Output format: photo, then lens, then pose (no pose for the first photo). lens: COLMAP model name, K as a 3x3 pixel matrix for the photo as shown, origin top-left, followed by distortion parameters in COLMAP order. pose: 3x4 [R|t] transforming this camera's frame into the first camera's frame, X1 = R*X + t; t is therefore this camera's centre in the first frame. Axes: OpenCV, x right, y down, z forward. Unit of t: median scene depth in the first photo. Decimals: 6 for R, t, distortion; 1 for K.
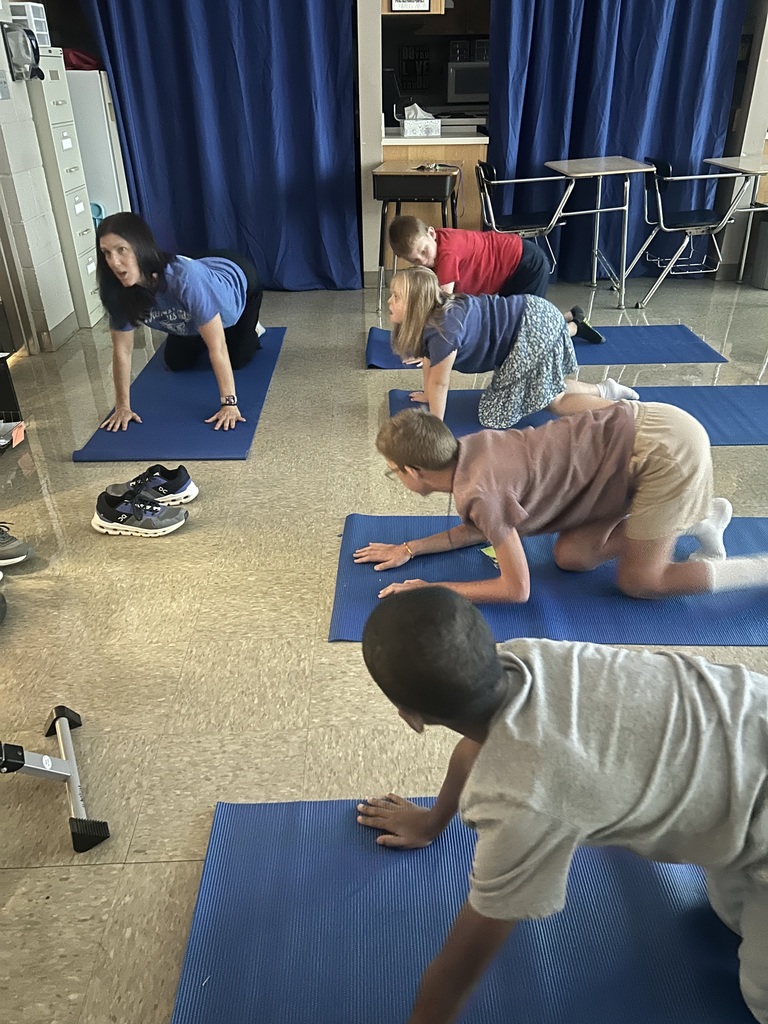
lens RADIAL K [[769.1, 0, 391.1], [0, 769.1, 519.3], [0, 0, 1]] dist [0.043236, -0.051178]
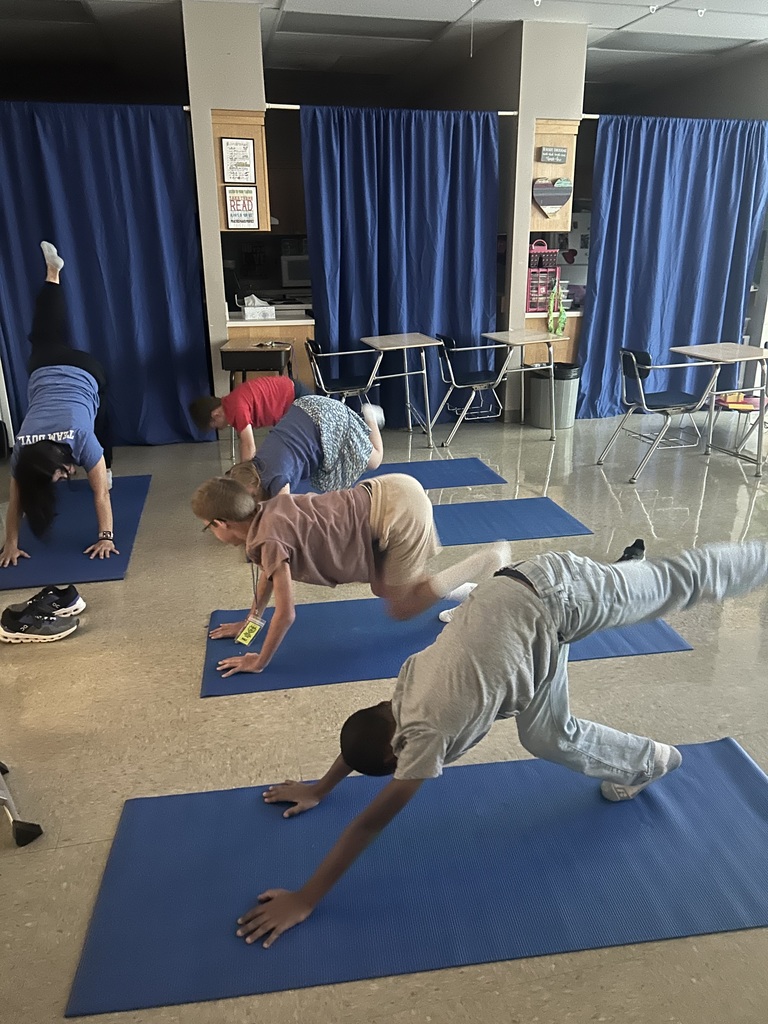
lens RADIAL K [[769.1, 0, 393.3], [0, 769.1, 515.4], [0, 0, 1]] dist [0.043236, -0.051178]
pose [[0.982119, -0.060893, 0.178140, 0.015477], [0.093103, 0.979532, -0.178463, 0.070271], [-0.163627, 0.191858, 0.967686, -0.234538]]
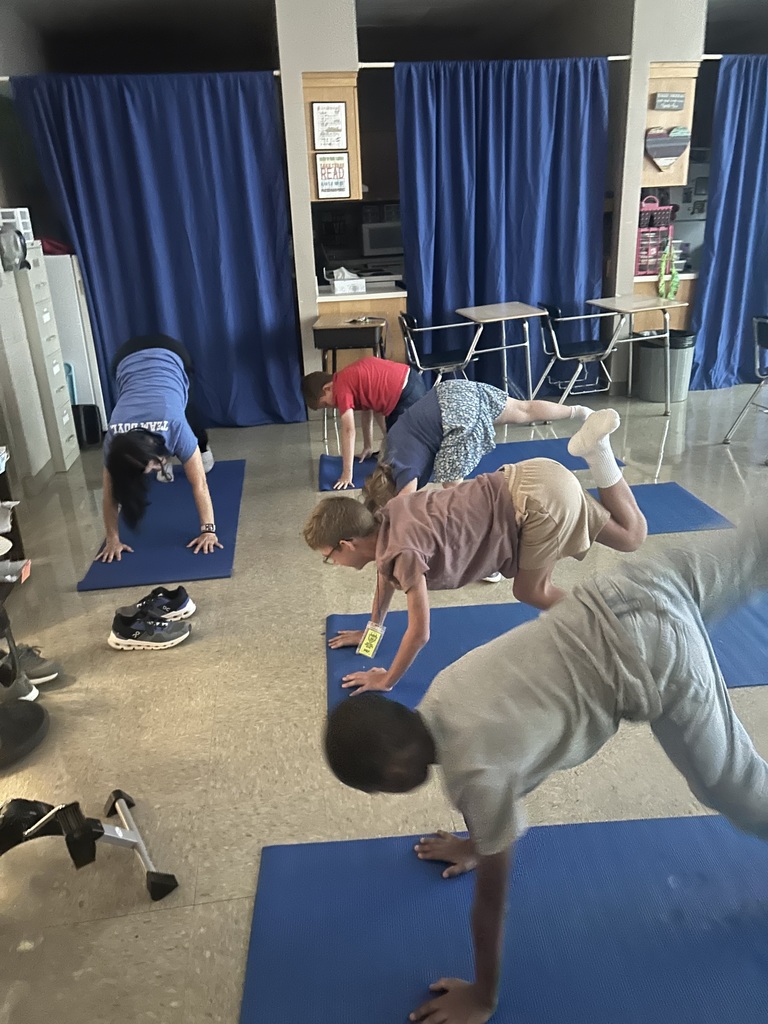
lens RADIAL K [[769.1, 0, 379.6], [0, 769.1, 502.9], [0, 0, 1]] dist [0.043236, -0.051178]
pose [[0.994616, -0.067948, 0.078240, -0.042736], [0.079783, 0.983931, -0.159731, 0.013213], [-0.066130, 0.165113, 0.984055, -0.150154]]
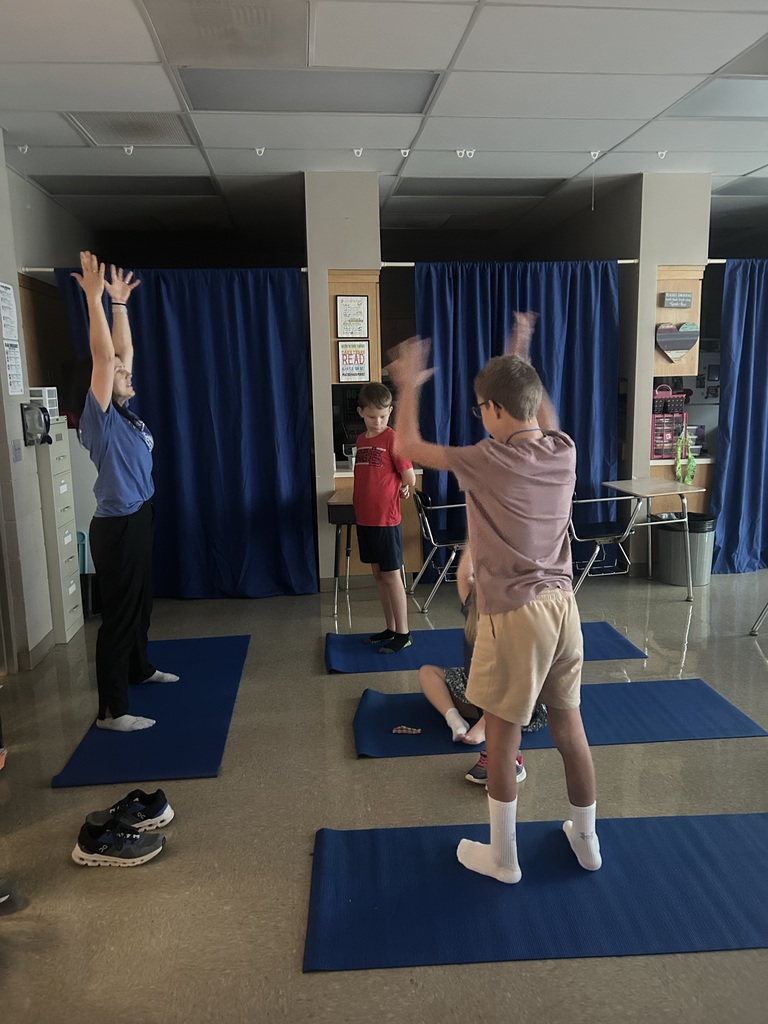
lens RADIAL K [[769.1, 0, 384.1], [0, 769.1, 510.0], [0, 0, 1]] dist [0.043236, -0.051178]
pose [[0.997718, -0.026120, 0.062262, -0.013574], [0.046241, 0.936274, -0.348213, -0.034624], [-0.049199, 0.350298, 0.935345, -0.123000]]
